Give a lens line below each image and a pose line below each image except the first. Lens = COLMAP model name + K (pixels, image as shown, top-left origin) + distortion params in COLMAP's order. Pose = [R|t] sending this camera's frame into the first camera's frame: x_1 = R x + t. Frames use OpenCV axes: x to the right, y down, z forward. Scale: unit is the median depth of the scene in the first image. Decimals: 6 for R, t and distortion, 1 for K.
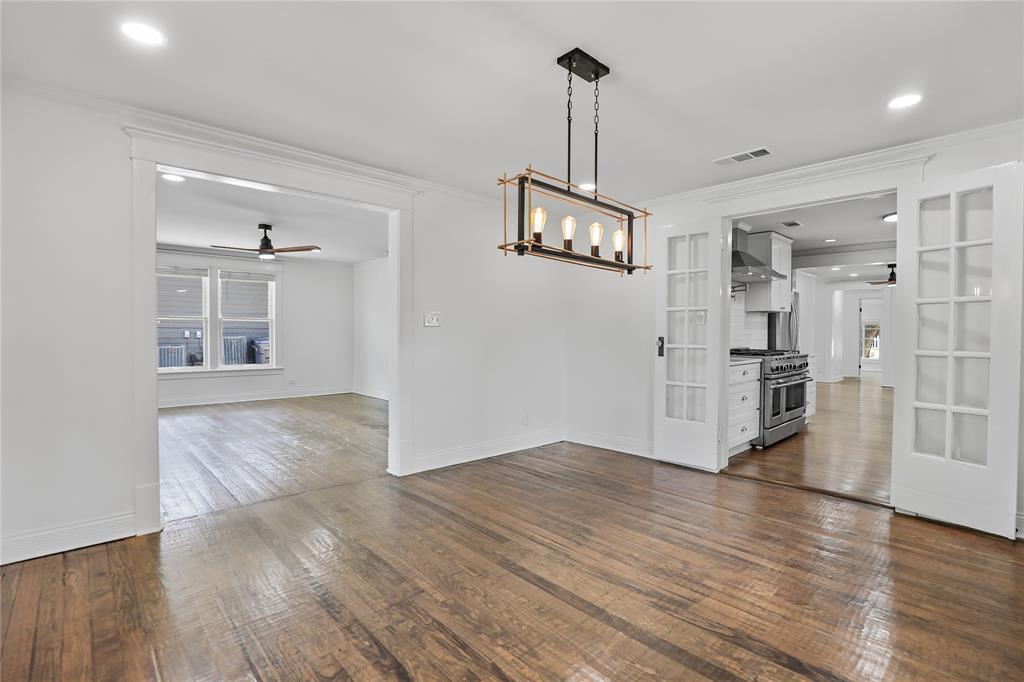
lens RADIAL K [[482.1, 0, 523.3], [0, 482.1, 337.9], [0, 0, 1]] dist [-0.026602, 0.000489]
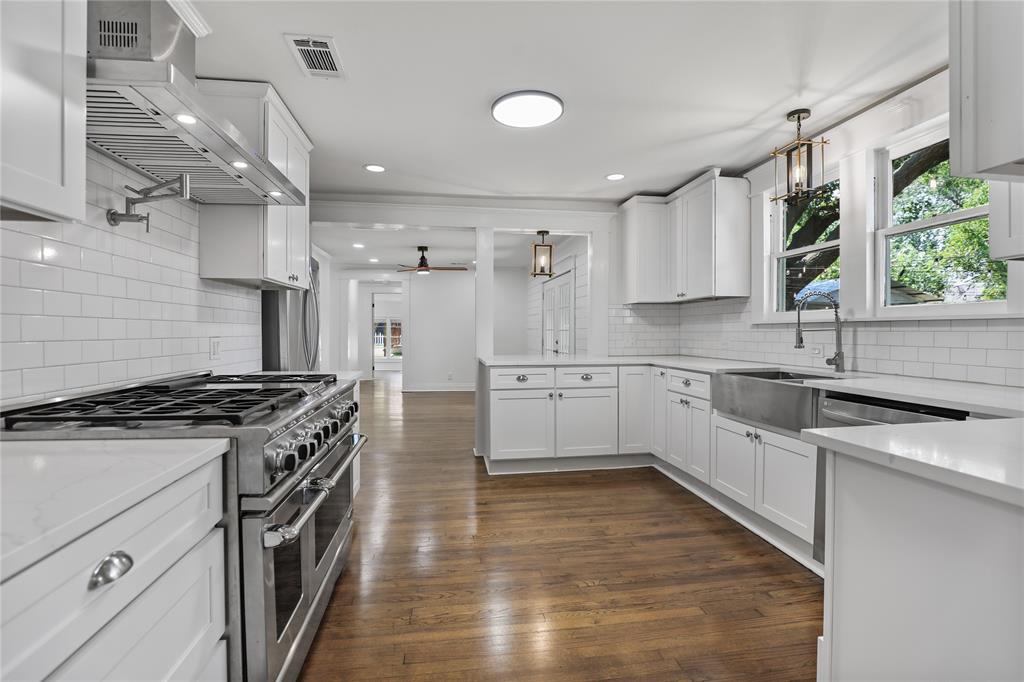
lens RADIAL K [[482.1, 0, 523.3], [0, 482.1, 337.9], [0, 0, 1]] dist [-0.026602, 0.000489]
pose [[0.576372, -0.013335, 0.817078, 0.690706], [0.009498, 0.999909, 0.009618, -0.019023], [-0.817132, 0.002217, 0.576446, 1.309056]]
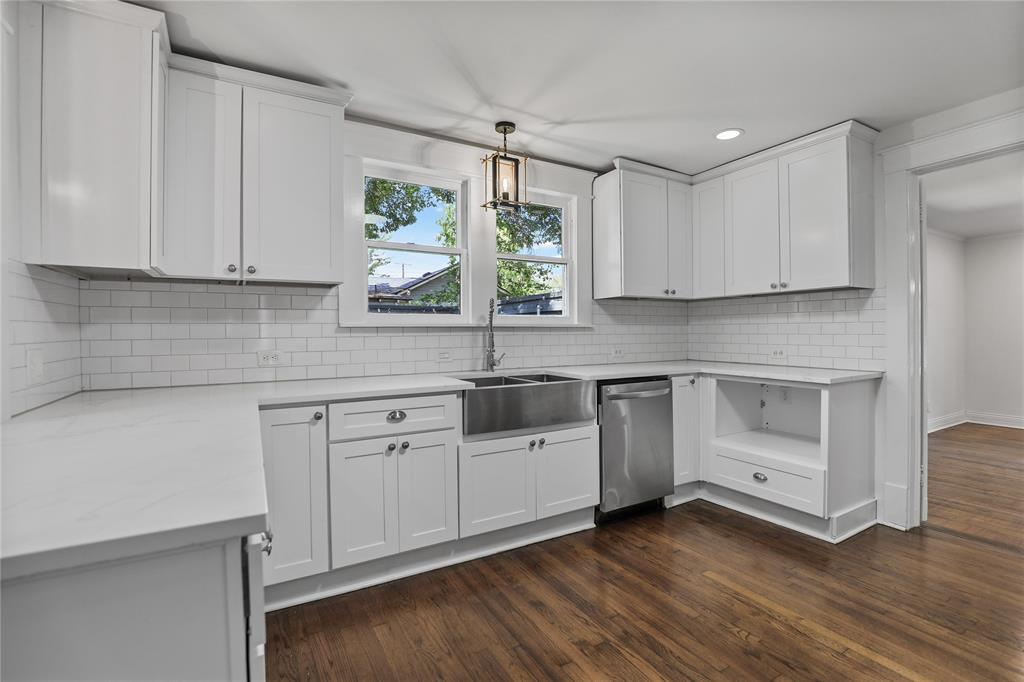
lens RADIAL K [[474.3, 0, 510.4], [0, 474.3, 337.3], [0, 0, 1]] dist [-0.028147, -0.000077]
pose [[-0.969260, -0.000304, 0.246040, 1.627851], [0.004850, 0.999781, 0.020341, -0.035908], [-0.245993, 0.020909, -0.969046, 2.473582]]
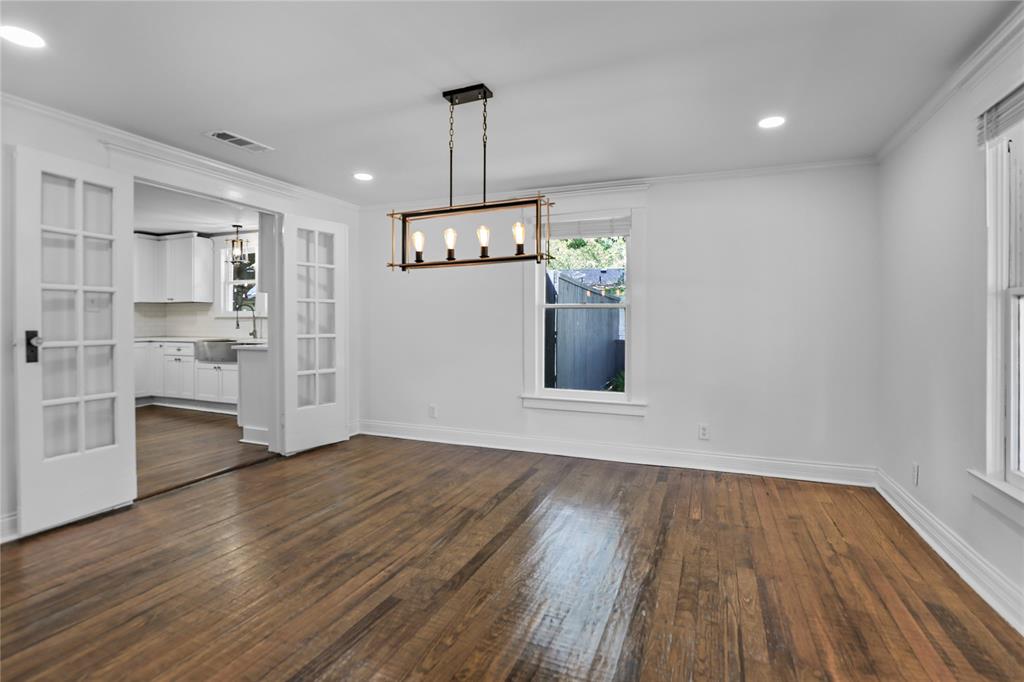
lens RADIAL K [[472.7, 0, 492.9], [0, 472.7, 322.1], [0, 0, 1]] dist [-0.027669, -0.000330]
pose [[-0.370474, -0.004409, 0.928832, -0.765407], [0.006580, 0.999951, 0.007371, -0.021361], [-0.928819, 0.008843, -0.370427, 1.098417]]
